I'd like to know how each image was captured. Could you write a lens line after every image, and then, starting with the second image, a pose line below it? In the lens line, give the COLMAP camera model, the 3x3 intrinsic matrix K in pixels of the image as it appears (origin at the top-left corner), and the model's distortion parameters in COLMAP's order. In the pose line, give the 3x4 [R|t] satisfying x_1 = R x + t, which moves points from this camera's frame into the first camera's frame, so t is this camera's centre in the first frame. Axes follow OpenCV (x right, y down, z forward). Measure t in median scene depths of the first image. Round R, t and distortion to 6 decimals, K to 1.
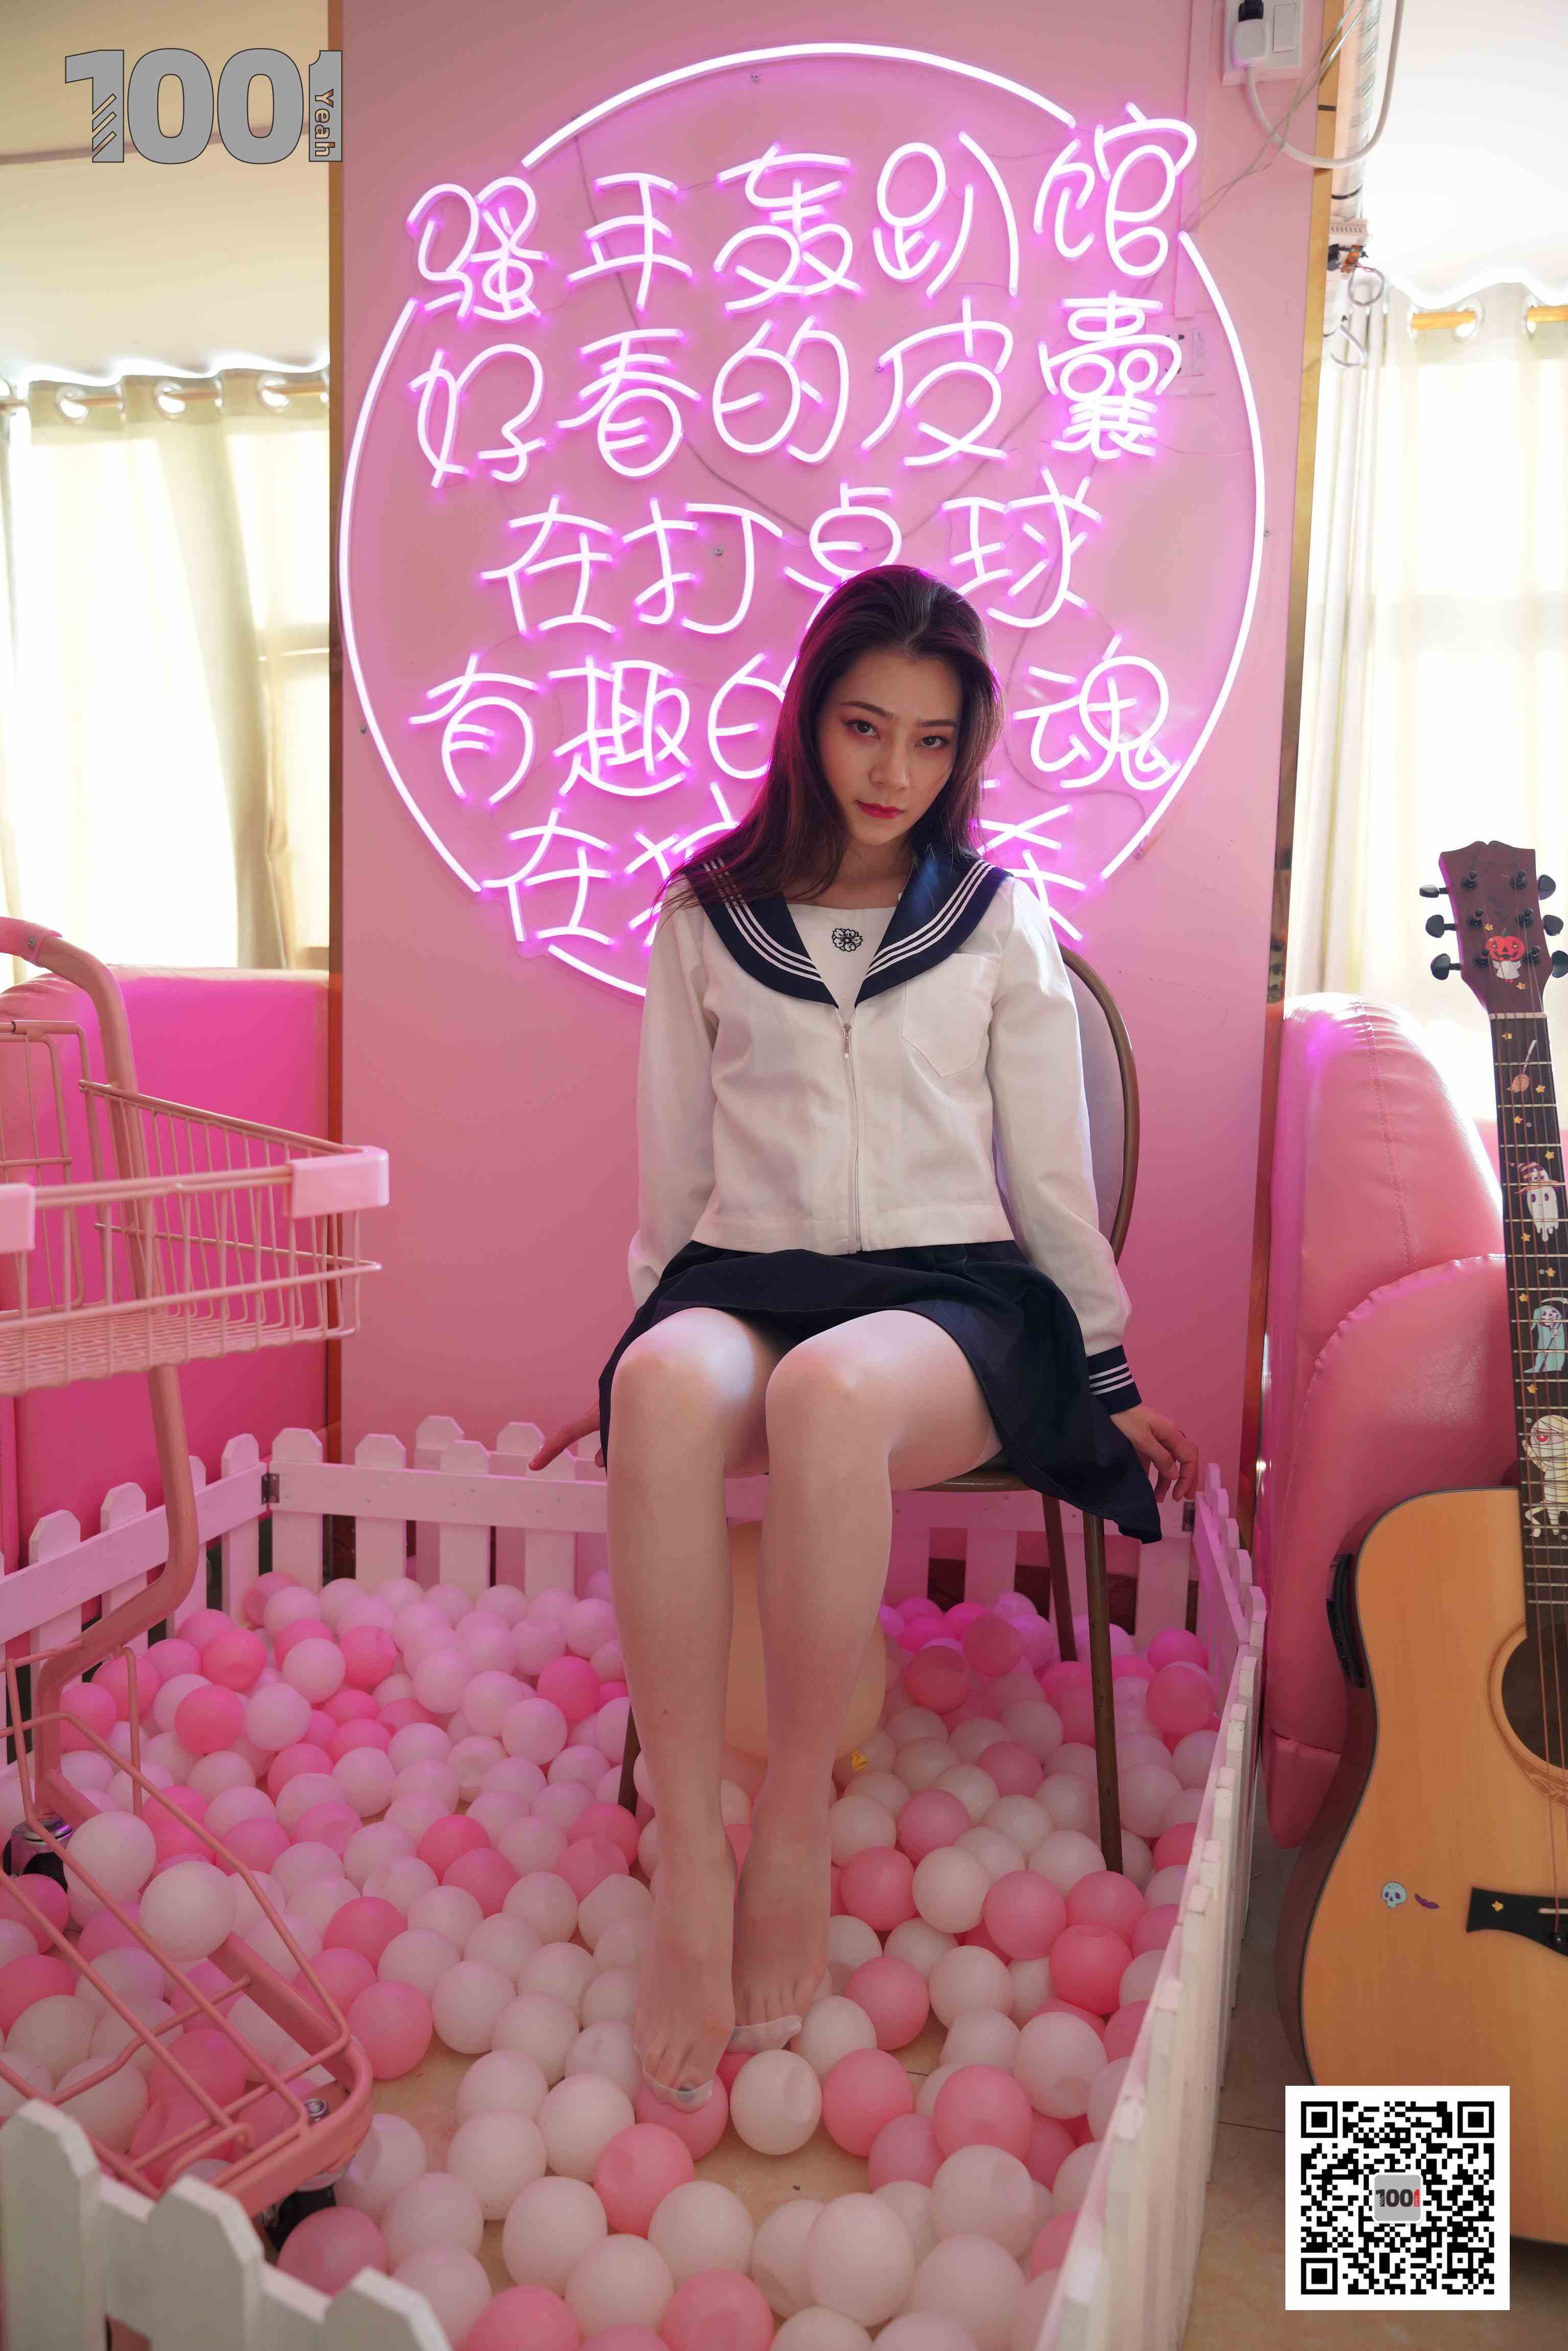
lens RADIAL K [[1588.6, 0, 768.6], [0, 1588.6, 1154.3], [0, 0, 1]] dist [-0.034630, 0.027026]
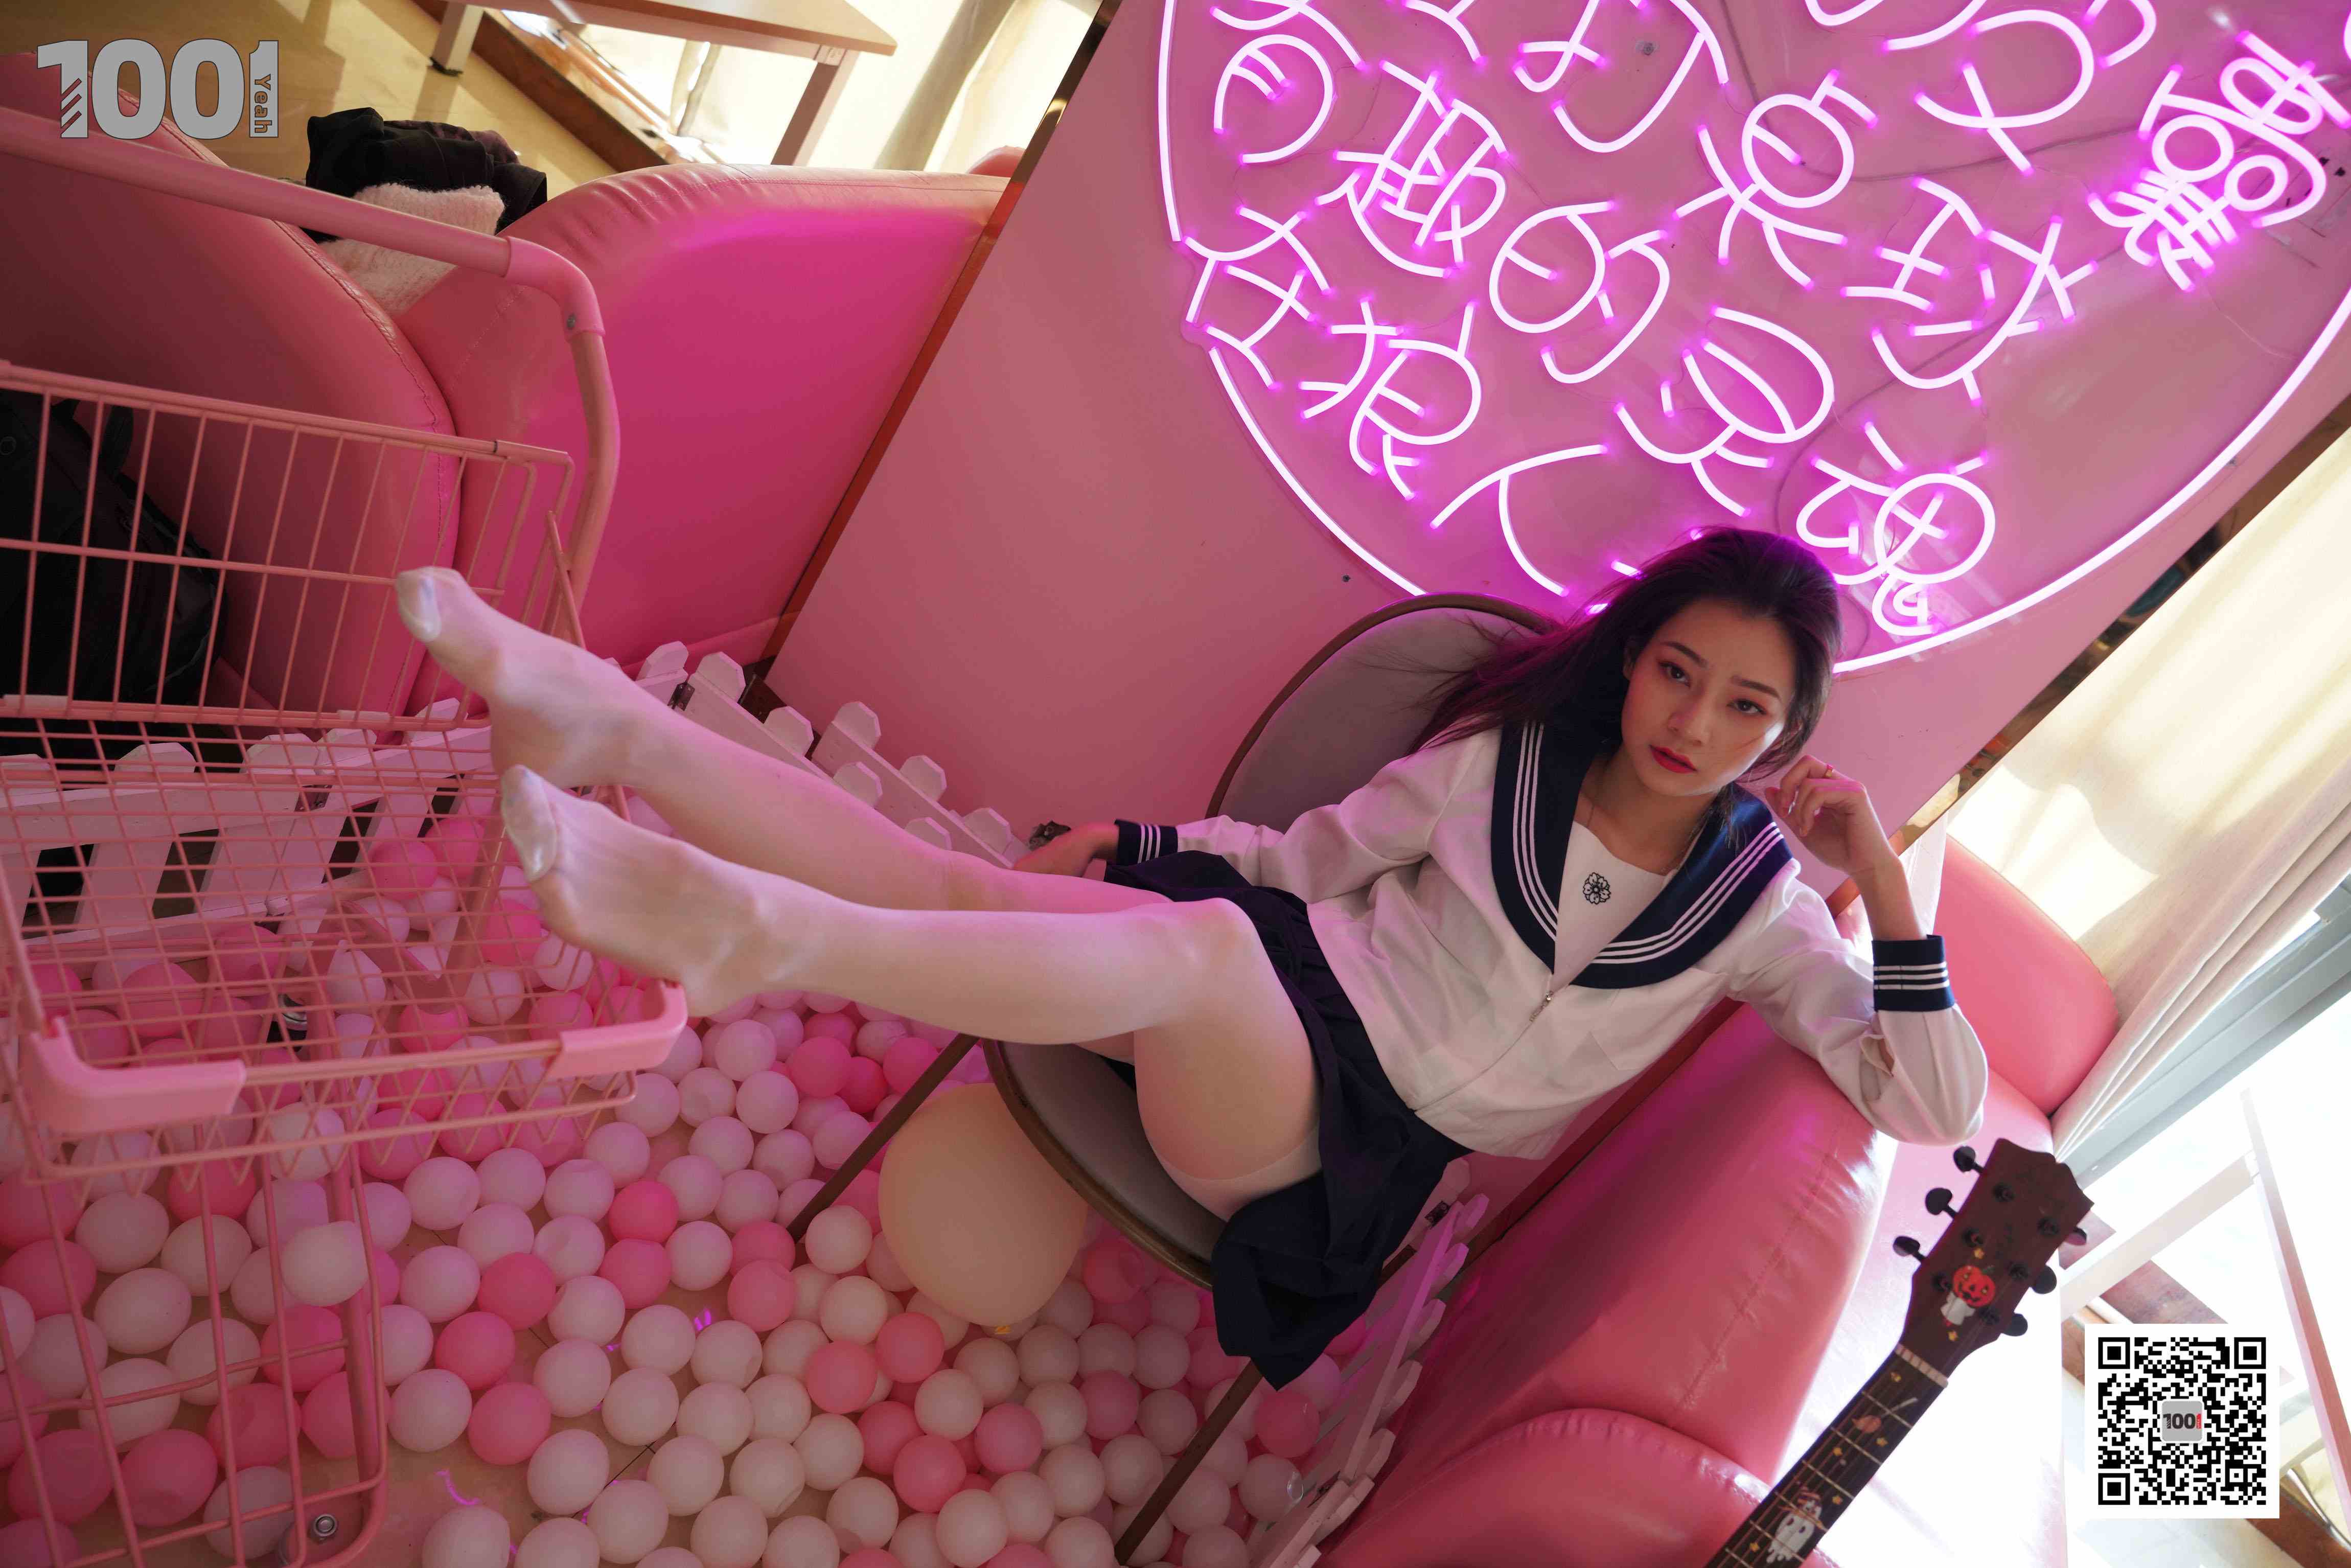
lens RADIAL K [[1588.6, 0, 1176.1], [0, 1588.6, 783.2], [0, 0, 1]] dist [-0.034630, 0.027026]
pose [[0.839642, 0.542595, 0.024318, -0.051529], [-0.508562, 0.769680, 0.385951, -0.297550], [0.190698, -0.336428, 0.922199, 0.130489]]
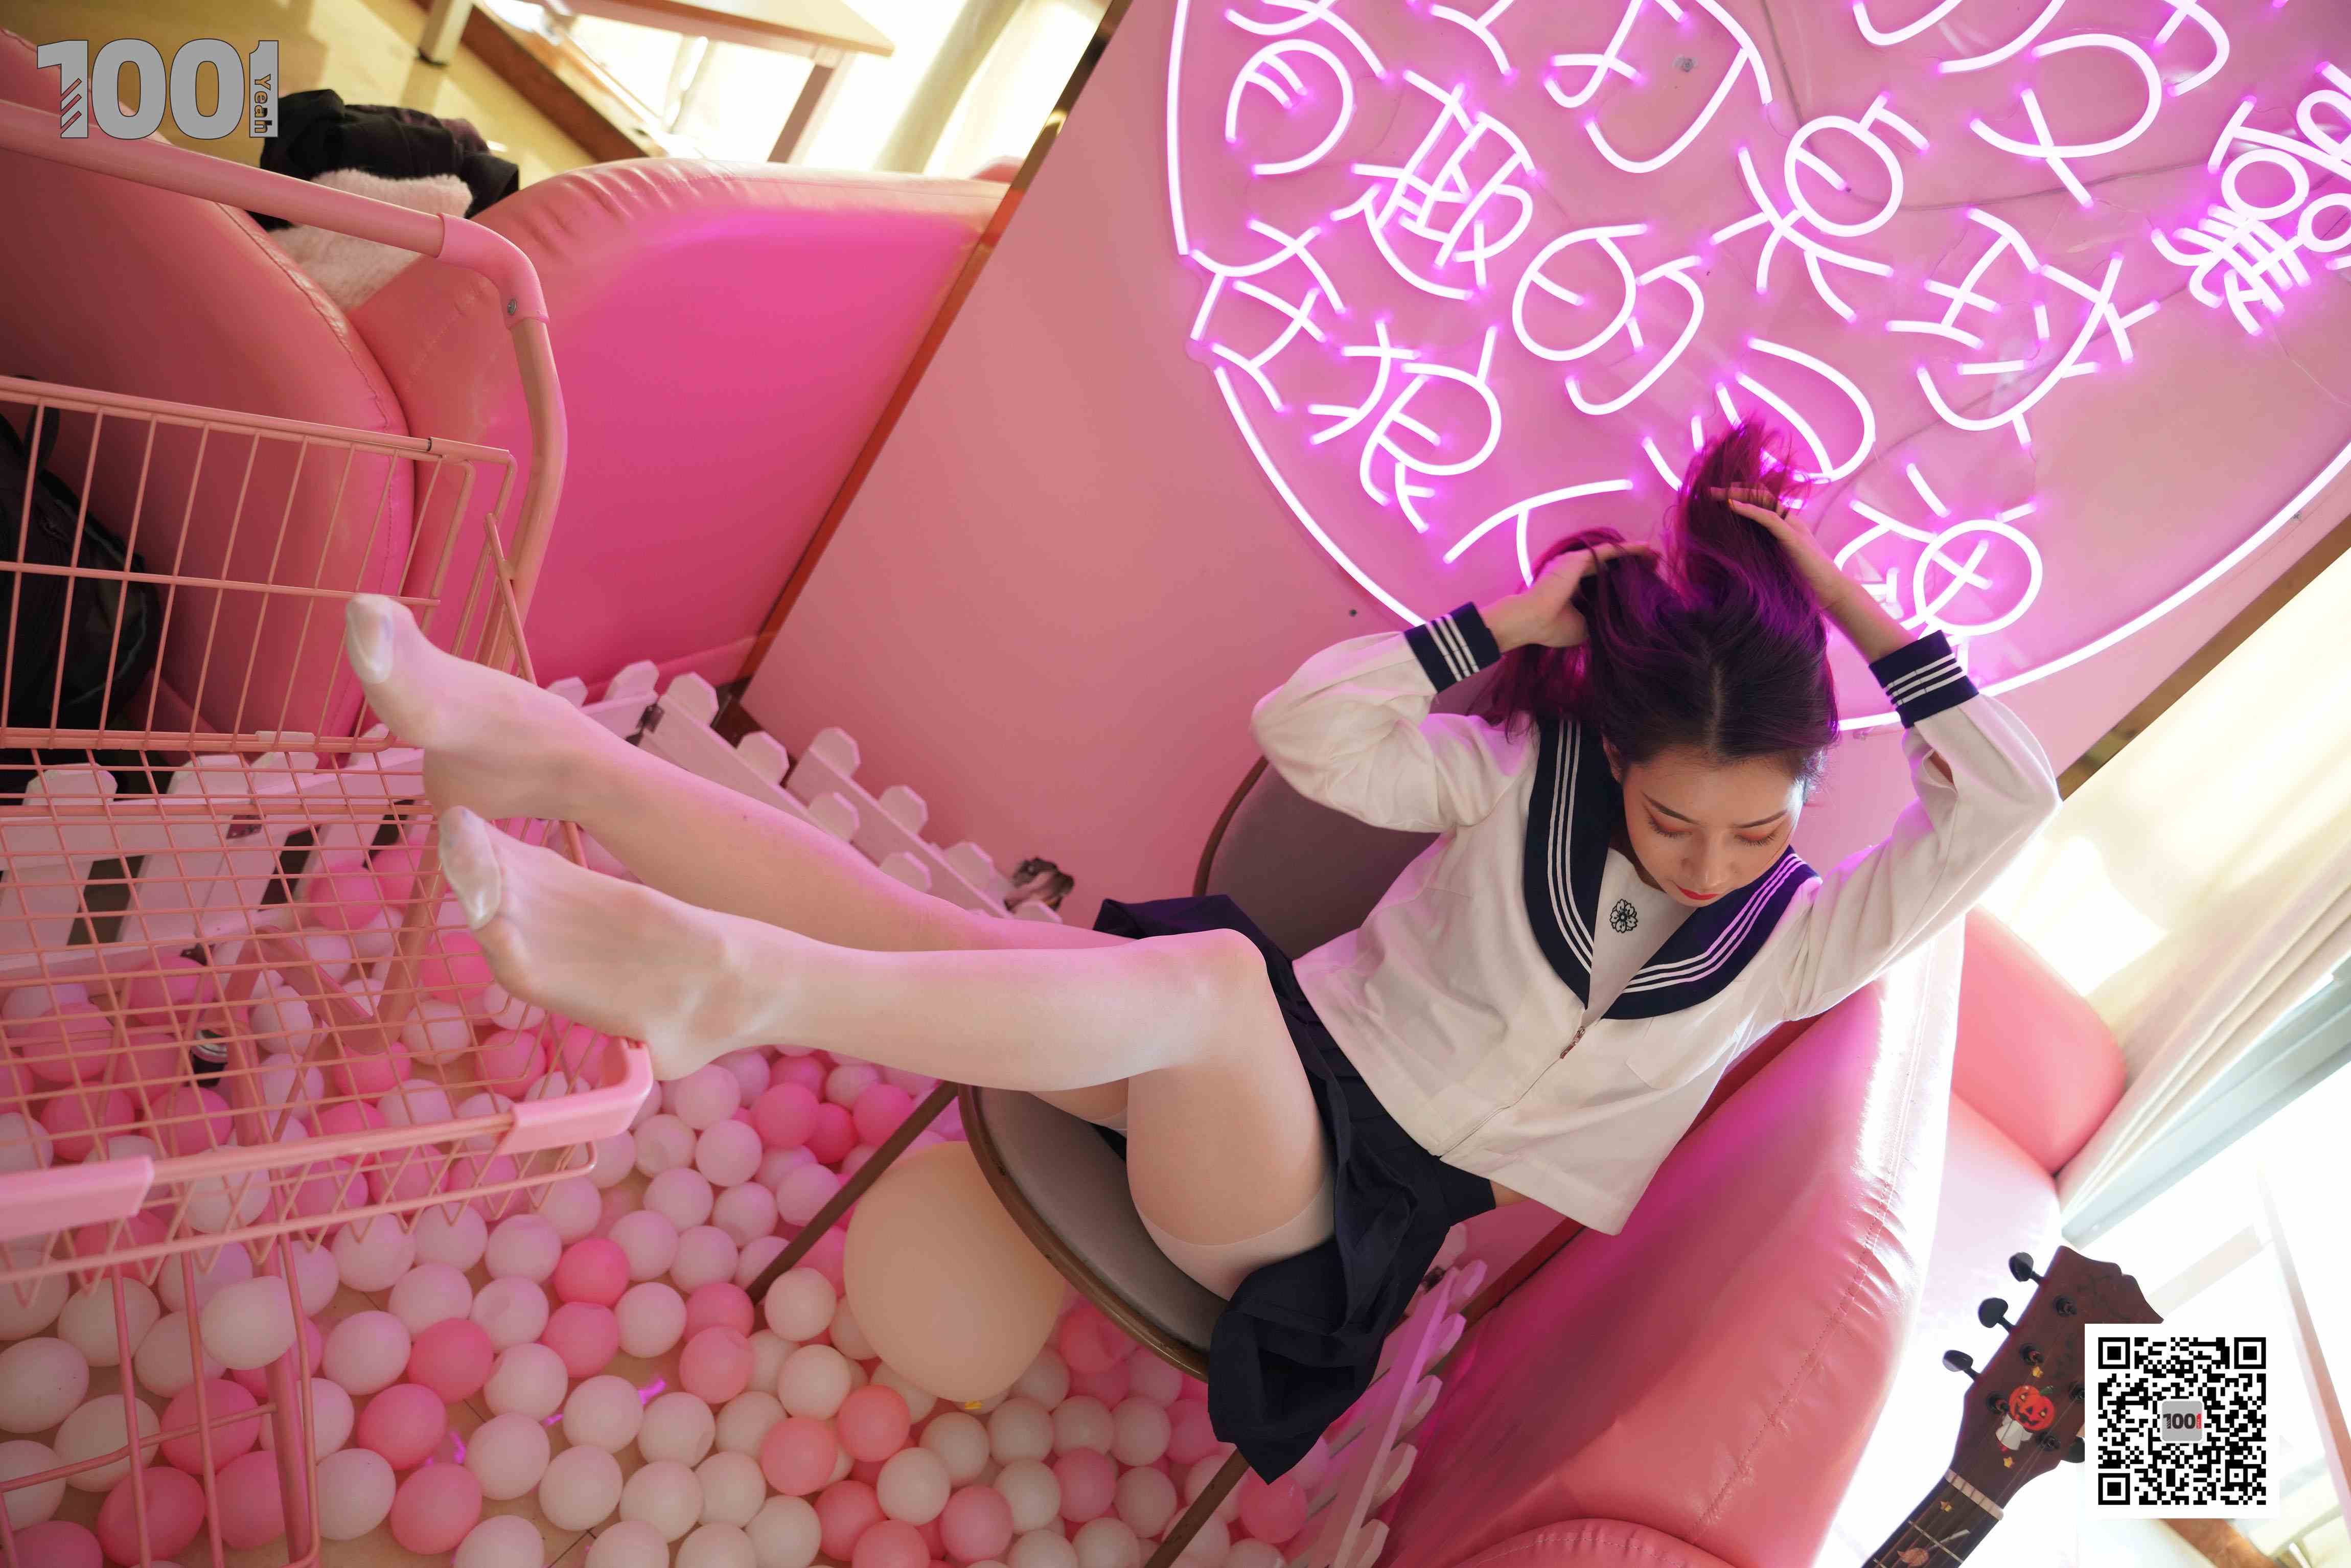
lens RADIAL K [[1588.6, 0, 1180.6], [0, 1588.6, 785.1], [0, 0, 1]] dist [-0.034630, 0.027026]
pose [[0.826550, 0.562020, 0.030796, -0.063308], [-0.531304, 0.760974, 0.372338, -0.286536], [0.185827, -0.324118, 0.927586, 0.178634]]
